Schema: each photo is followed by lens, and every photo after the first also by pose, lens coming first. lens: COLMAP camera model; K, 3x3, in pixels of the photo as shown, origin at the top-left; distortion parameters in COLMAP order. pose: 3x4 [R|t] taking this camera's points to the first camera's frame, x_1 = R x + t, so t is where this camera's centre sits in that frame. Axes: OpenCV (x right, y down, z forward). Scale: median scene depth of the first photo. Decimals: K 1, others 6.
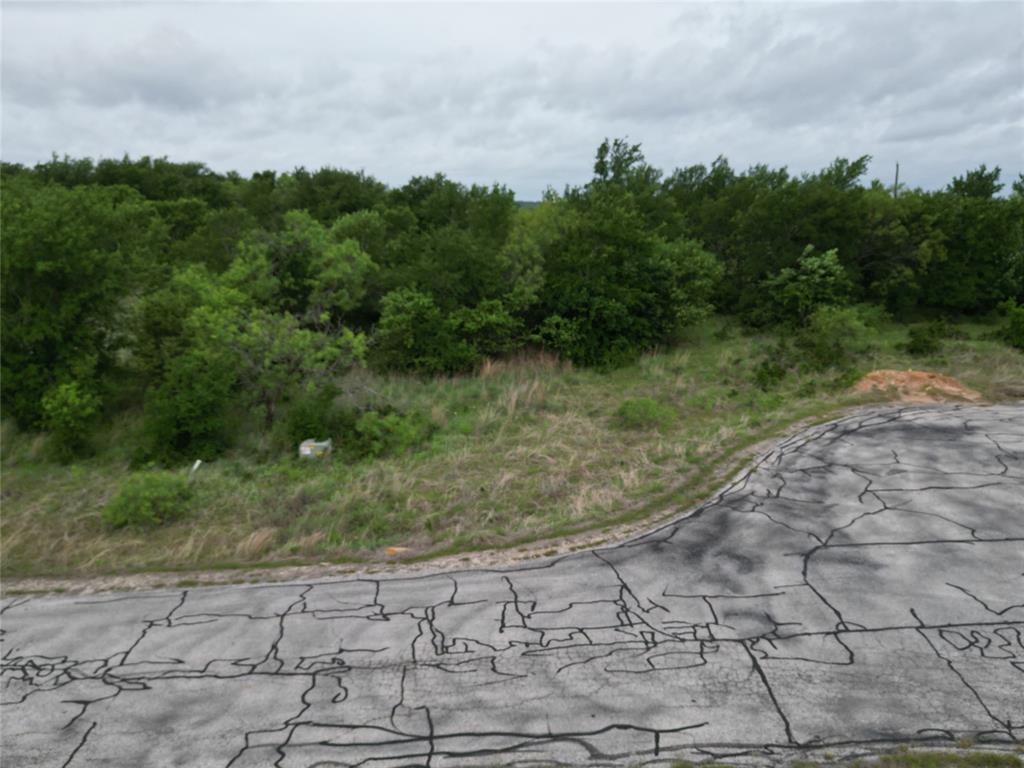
lens RADIAL K [[845.9, 0, 512.0], [0, 845.9, 384.0], [0, 0, 1]] dist [0.060440, -0.065104]
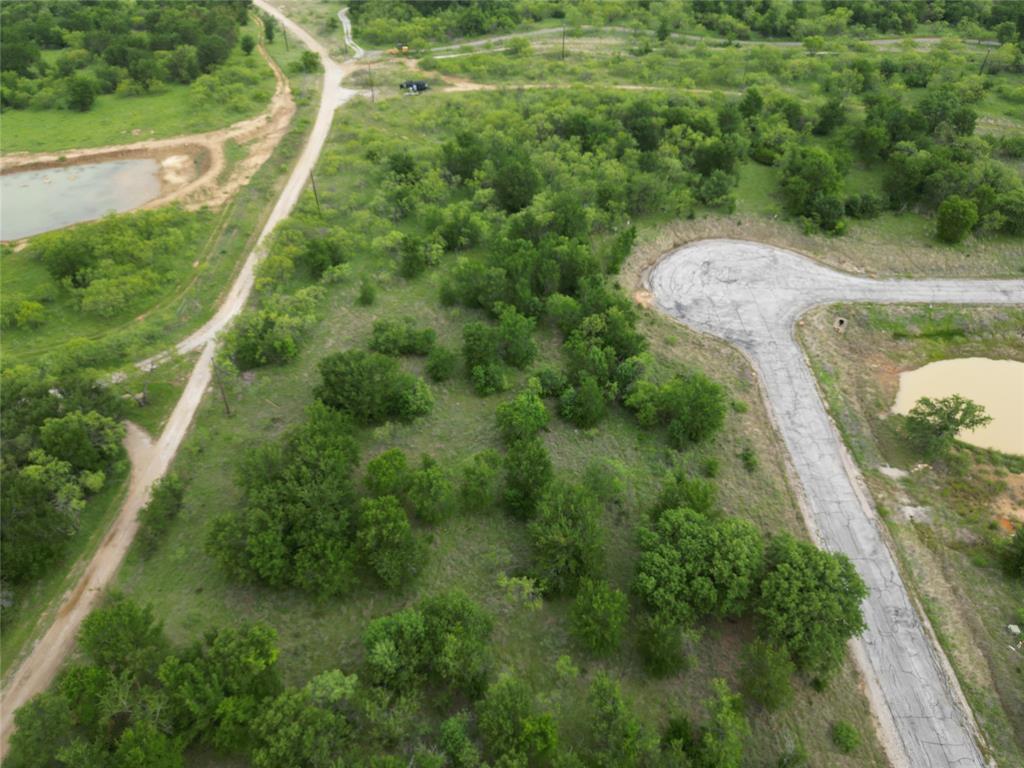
lens RADIAL K [[724.9, 0, 512.0], [0, 724.9, 384.0], [0, 0, 1]] dist [0.049494, -0.043460]
pose [[0.038892, -0.638287, 0.768815, -4.478633], [0.213775, 0.756899, 0.617580, -3.522517], [-0.976109, 0.140334, 0.165887, 1.907462]]
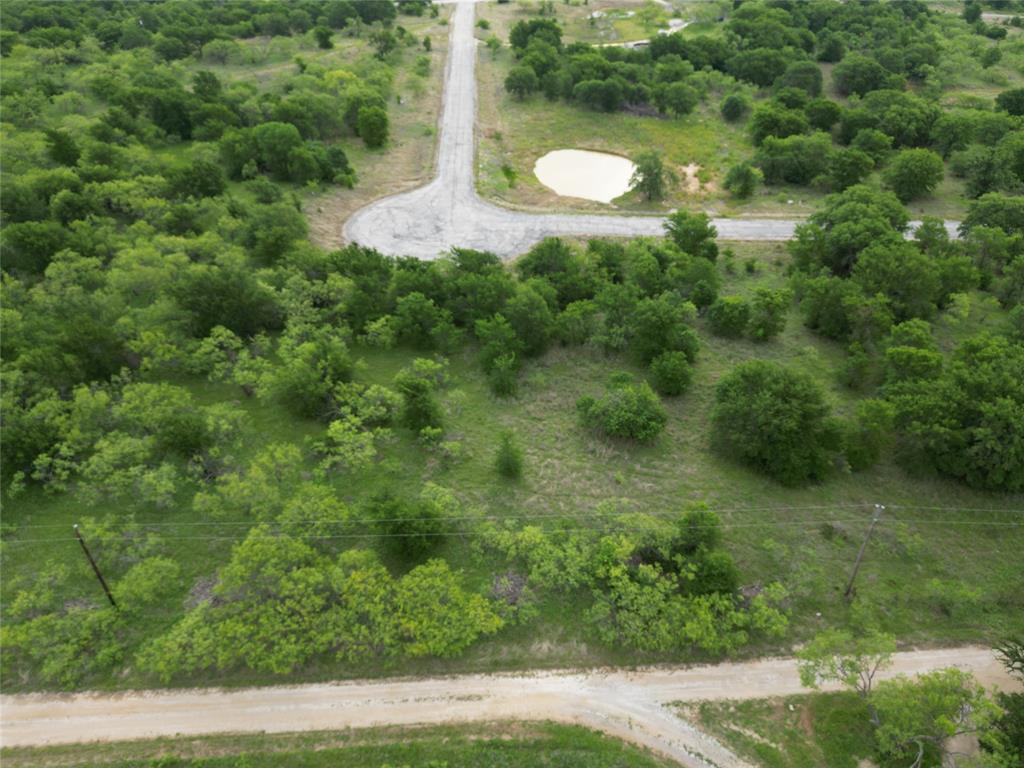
lens RADIAL K [[720.8, 0, 512.0], [0, 720.8, 384.0], [0, 0, 1]] dist [0.053206, -0.044408]
pose [[-0.999910, 0.004839, -0.012537, 0.587232], [-0.006045, 0.671252, 0.741205, -3.447309], [0.012002, 0.741214, -0.671162, 6.018412]]
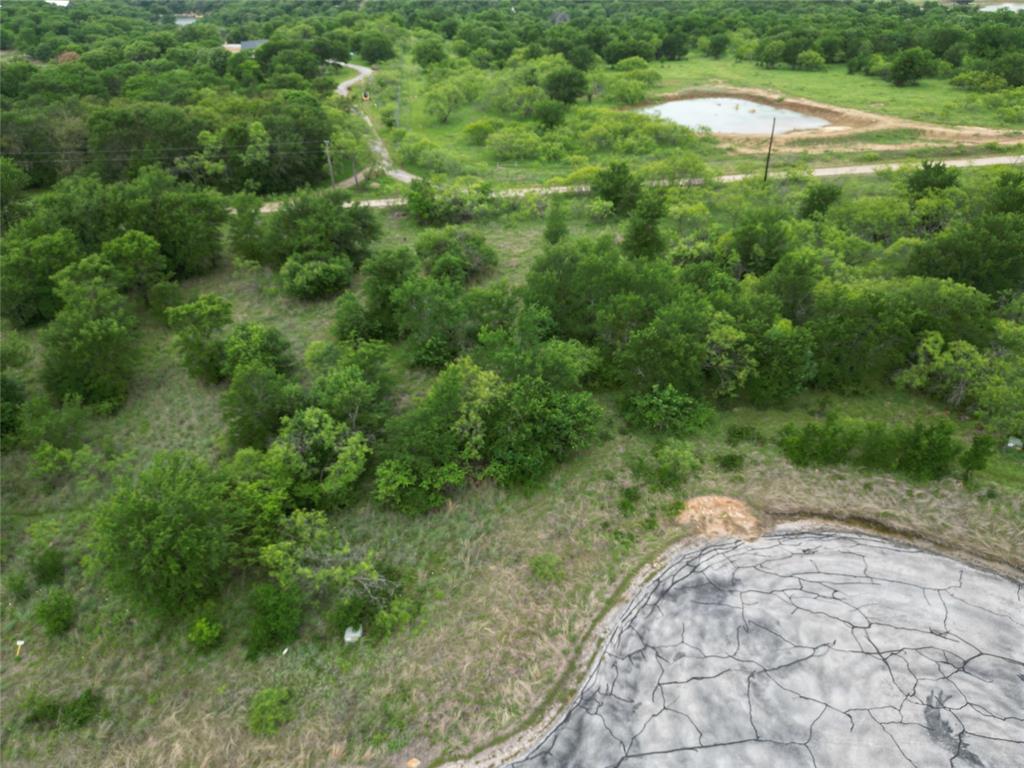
lens RADIAL K [[724.9, 0, 512.0], [0, 724.9, 384.0], [0, 0, 1]] dist [0.049494, -0.043460]
pose [[0.997397, -0.054221, 0.047530, 0.060361], [0.035196, 0.941424, 0.335385, -1.222623], [-0.062931, -0.332839, 0.940882, -0.322642]]
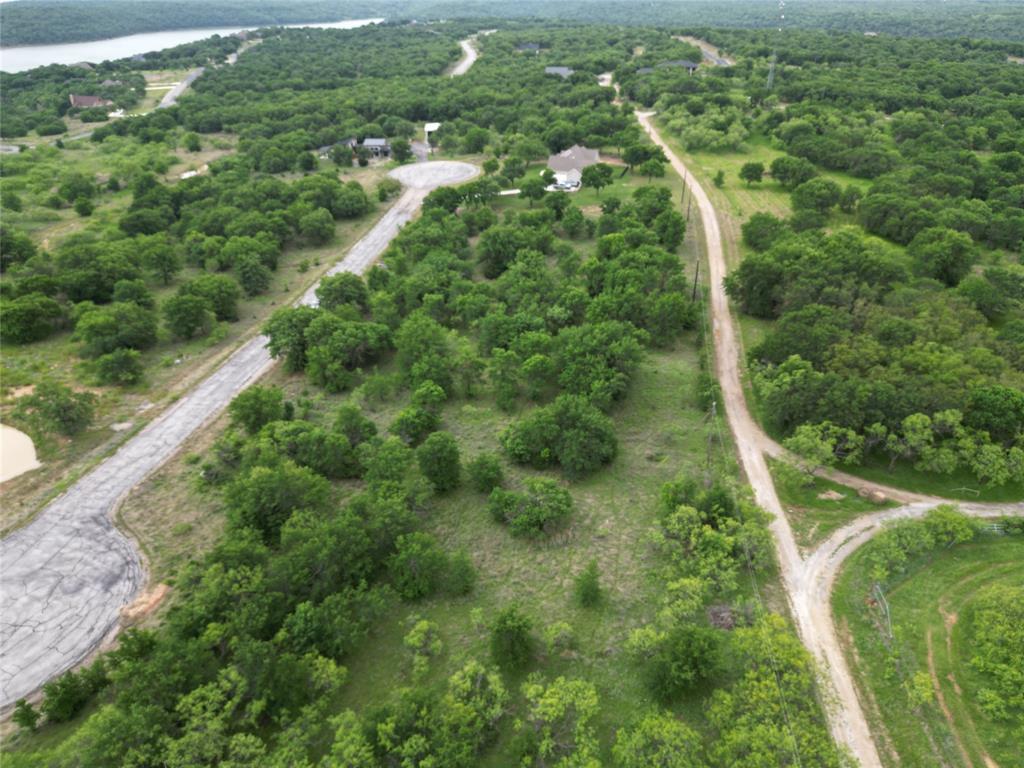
lens RADIAL K [[724.9, 0, 512.0], [0, 724.9, 384.0], [0, 0, 1]] dist [0.049494, -0.043460]
pose [[-0.164745, 0.461644, -0.871633, 3.385727], [-0.197430, 0.850390, 0.487708, -3.263743], [0.966375, 0.252434, -0.048955, 3.514642]]
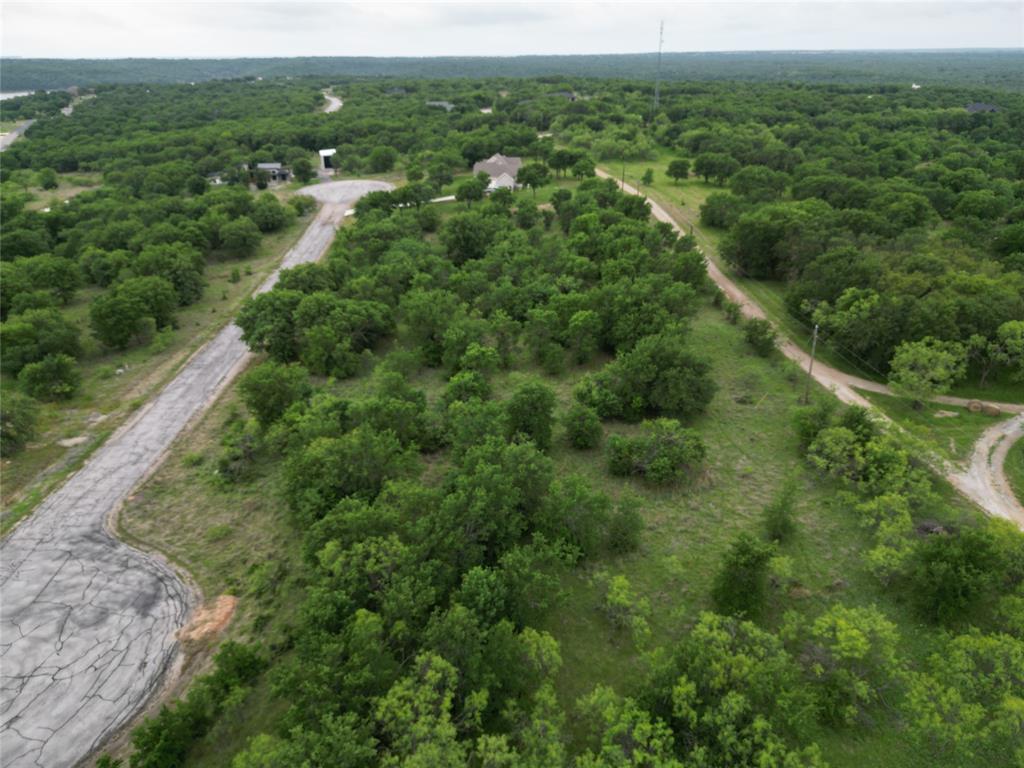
lens RADIAL K [[724.9, 0, 512.0], [0, 724.9, 384.0], [0, 0, 1]] dist [0.049494, -0.043460]
pose [[0.041030, 0.399319, -0.915893, 3.123701], [-0.195400, 0.902172, 0.384583, -2.133900], [0.979865, 0.163186, 0.115043, 2.405365]]
